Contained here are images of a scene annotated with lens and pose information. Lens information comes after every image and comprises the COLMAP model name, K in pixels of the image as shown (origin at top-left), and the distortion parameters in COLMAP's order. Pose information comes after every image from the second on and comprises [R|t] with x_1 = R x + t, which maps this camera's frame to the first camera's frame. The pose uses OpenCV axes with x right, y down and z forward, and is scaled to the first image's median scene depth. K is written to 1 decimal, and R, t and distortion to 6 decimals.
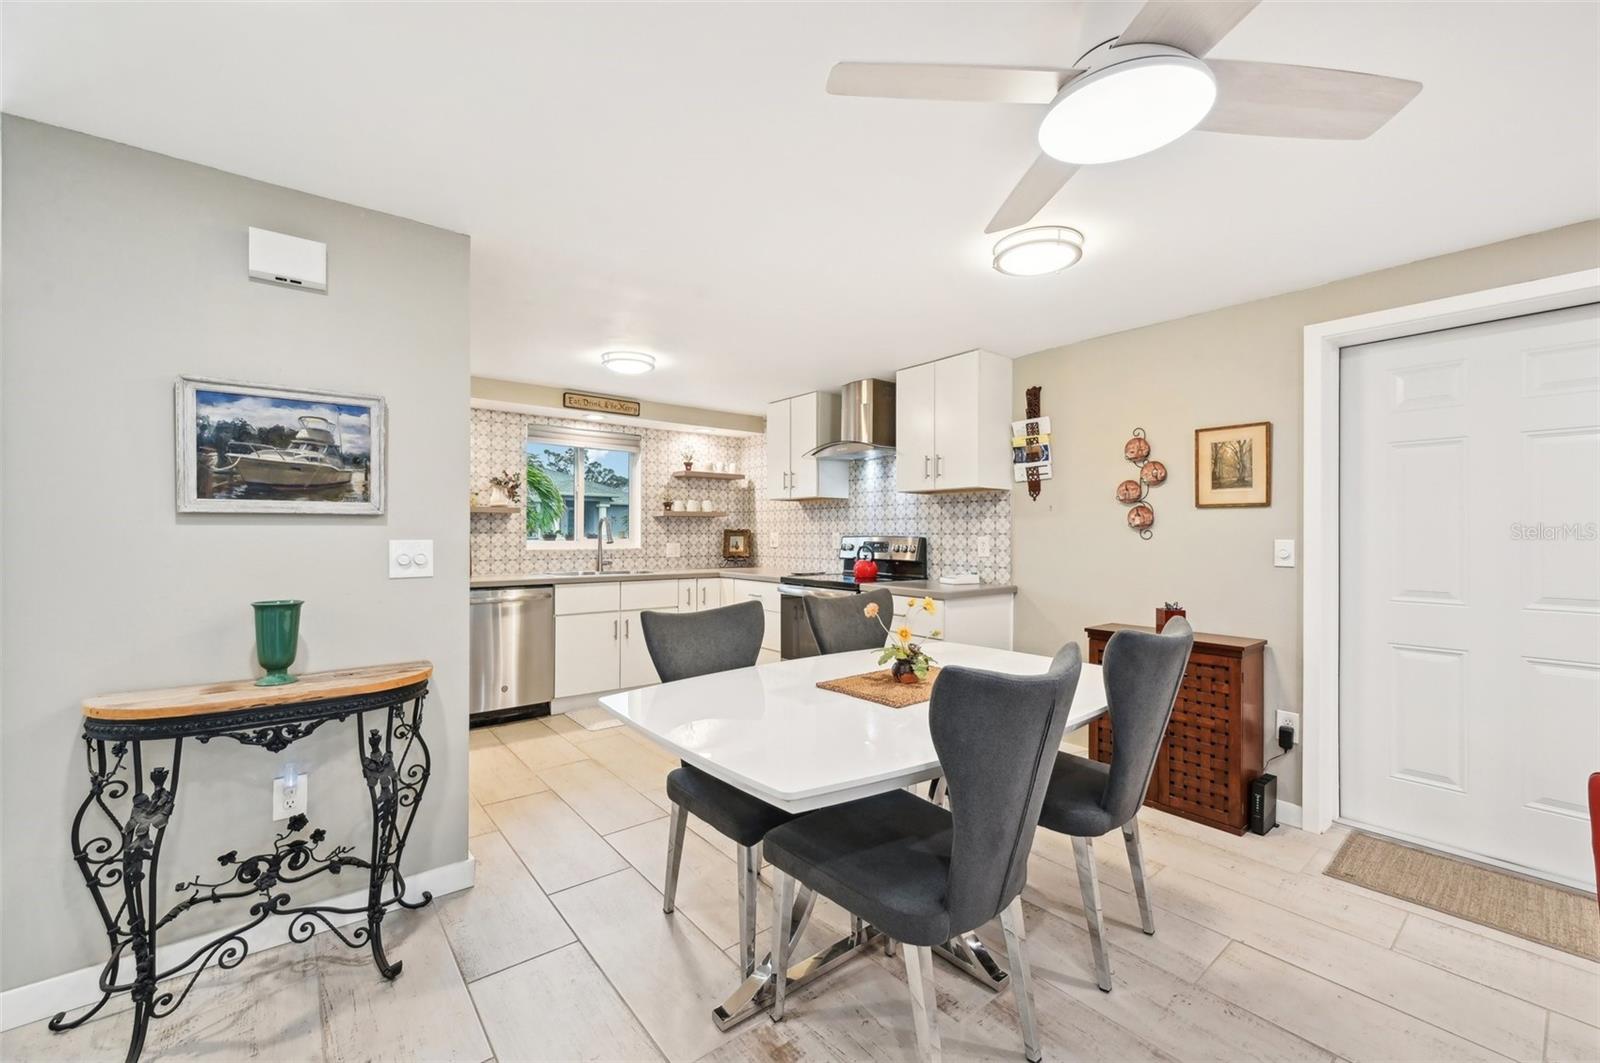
lens RADIAL K [[638.8, 0, 798.2], [0, 638.8, 534.0], [0, 0, 1]] dist [0.000365, 0.000049]
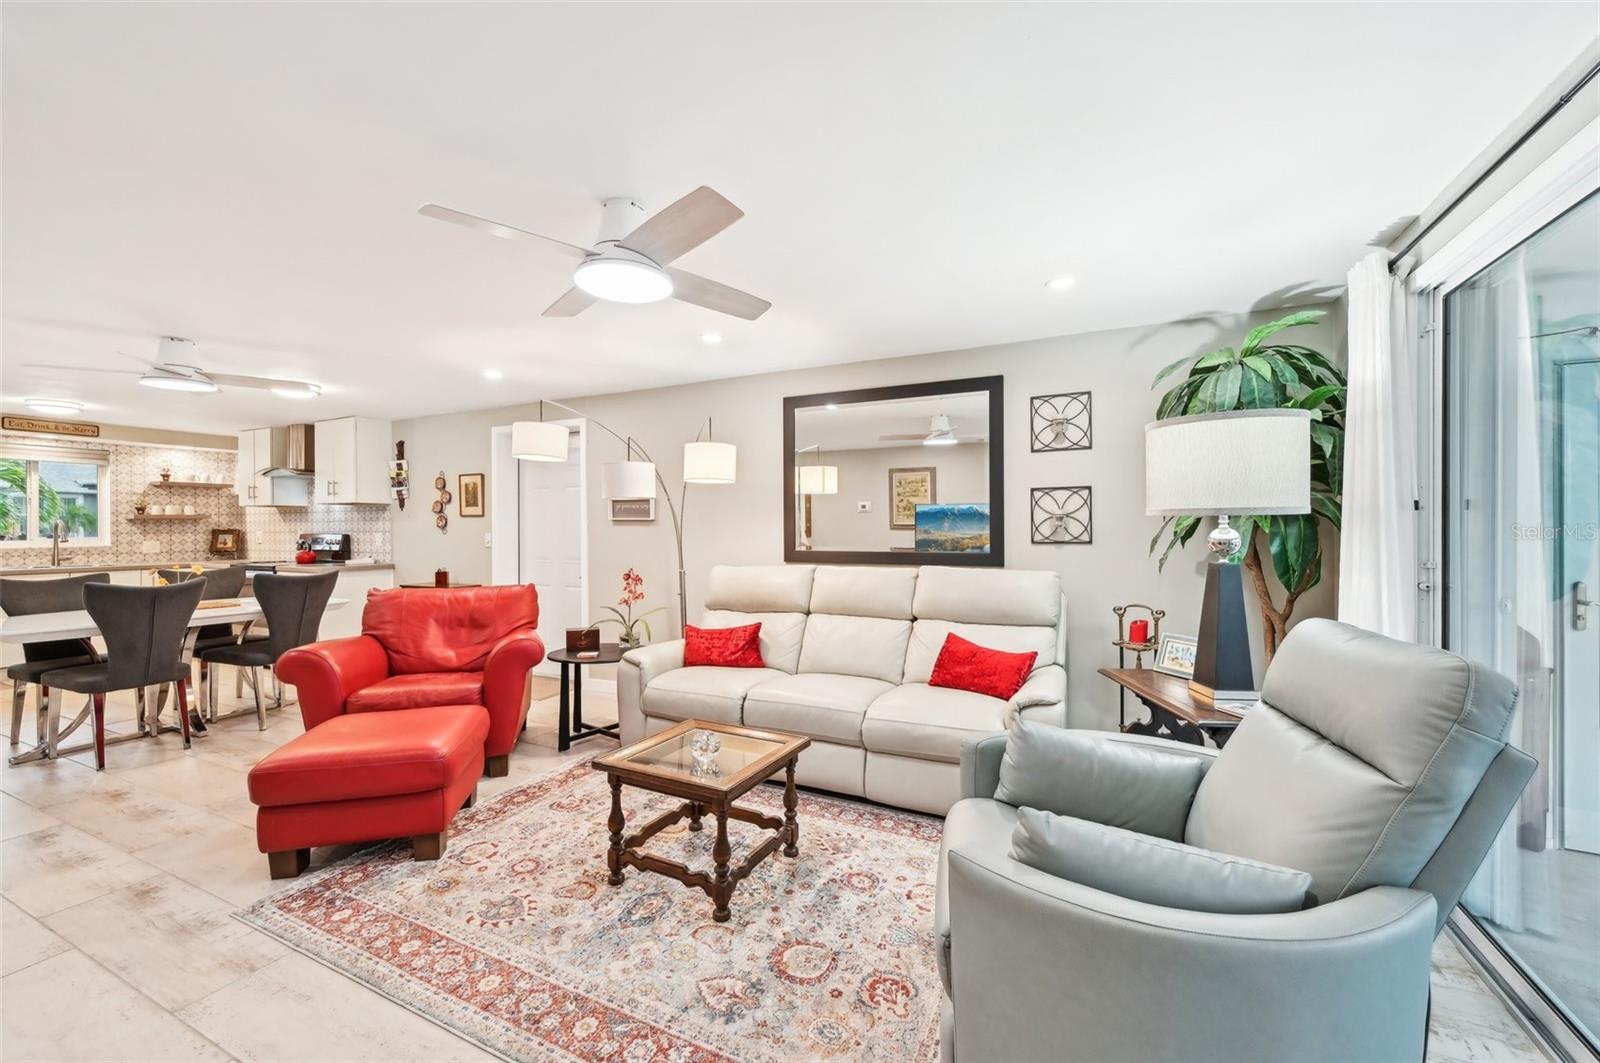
lens RADIAL K [[635.1, 0, 795.5], [0, 635.1, 529.6], [0, 0, 1]] dist [-0.000262, 0.000172]
pose [[0.904583, -0.009466, 0.426192, 0.467907], [0.008964, 0.999955, 0.003183, -0.000403], [-0.426203, 0.000941, 0.904627, -0.708788]]
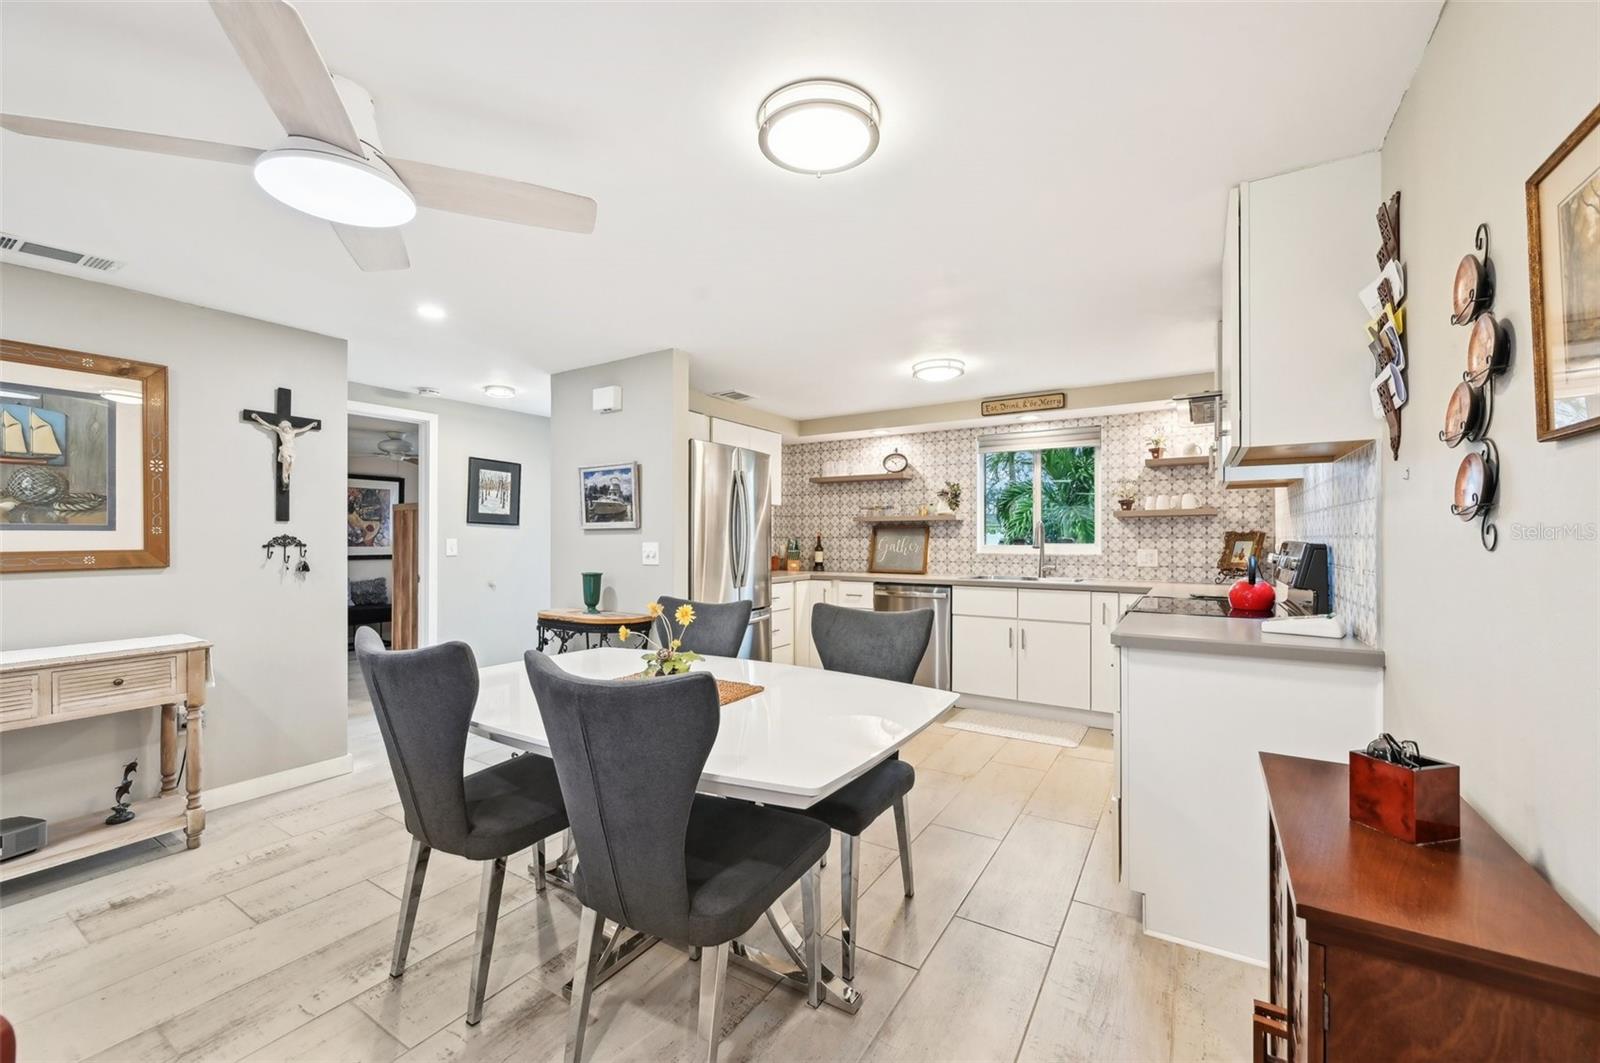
lens RADIAL K [[637.7, 0, 800.8], [0, 637.7, 534.9], [0, 0, 1]] dist [-0.000869, -0.000125]
pose [[0.324022, -0.006893, -0.946024, 0.518029], [0.001703, 0.999976, -0.006702, 0.000630], [0.946048, 0.000560, 0.324026, 0.384801]]
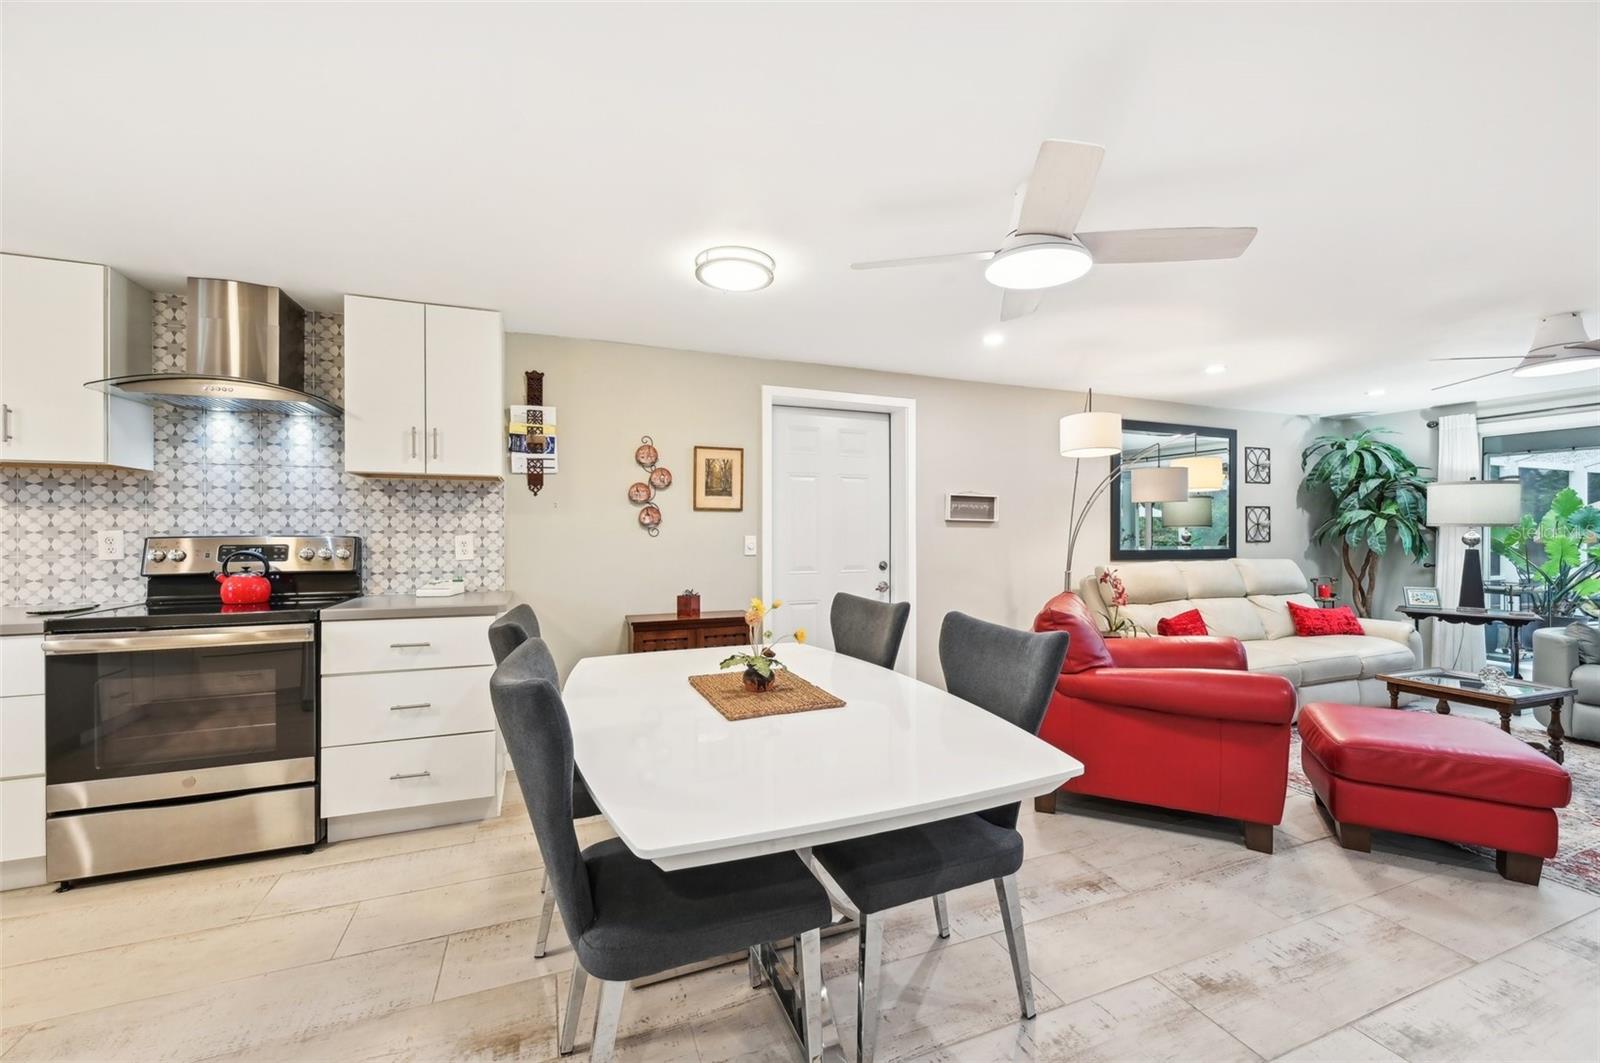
lens RADIAL K [[635.0, 0, 801.0], [0, 635.0, 532.2], [0, 0, 1]] dist [-0.002080, 0.000282]
pose [[0.295410, -0.004938, 0.955358, -0.309100], [0.000506, 0.999987, 0.005013, -0.003281], [-0.955371, -0.000997, 0.295409, 0.292338]]
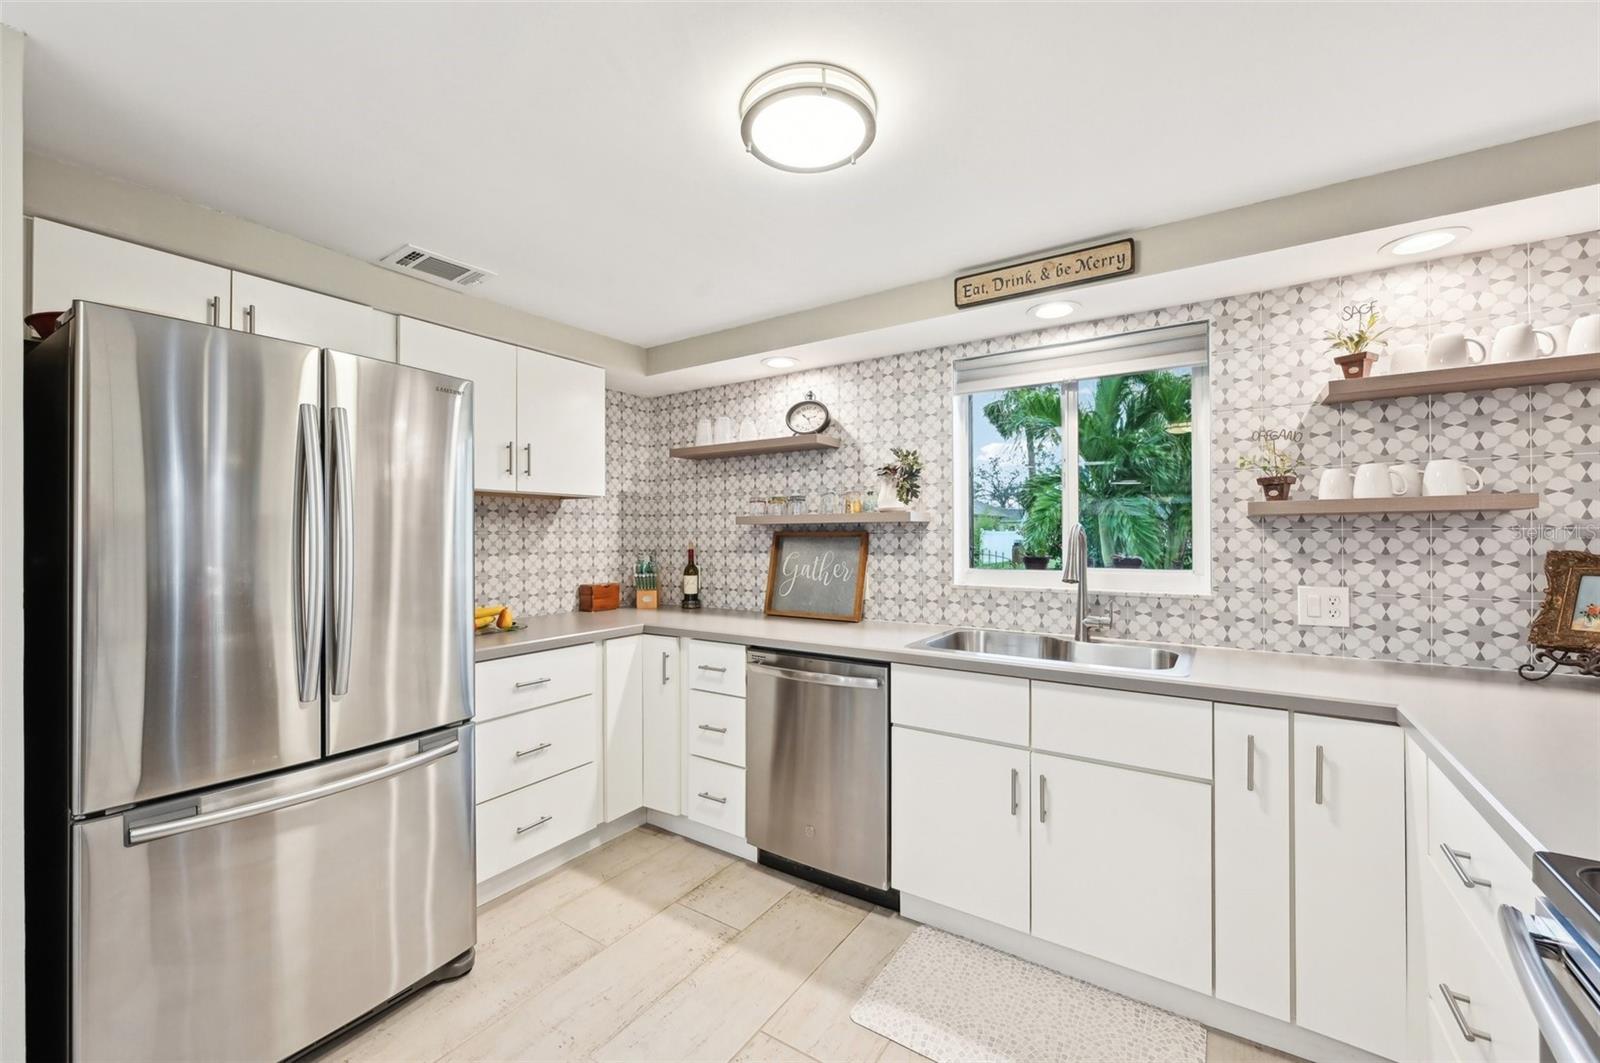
lens RADIAL K [[640.6, 0, 800.0], [0, 640.6, 531.5], [0, 0, 1]] dist [-0.004254, 0.000124]
pose [[0.296382, -0.008432, -0.955032, 0.077857], [0.005470, 0.999960, -0.007131, -0.020042], [0.955054, -0.003111, 0.296416, 0.732014]]
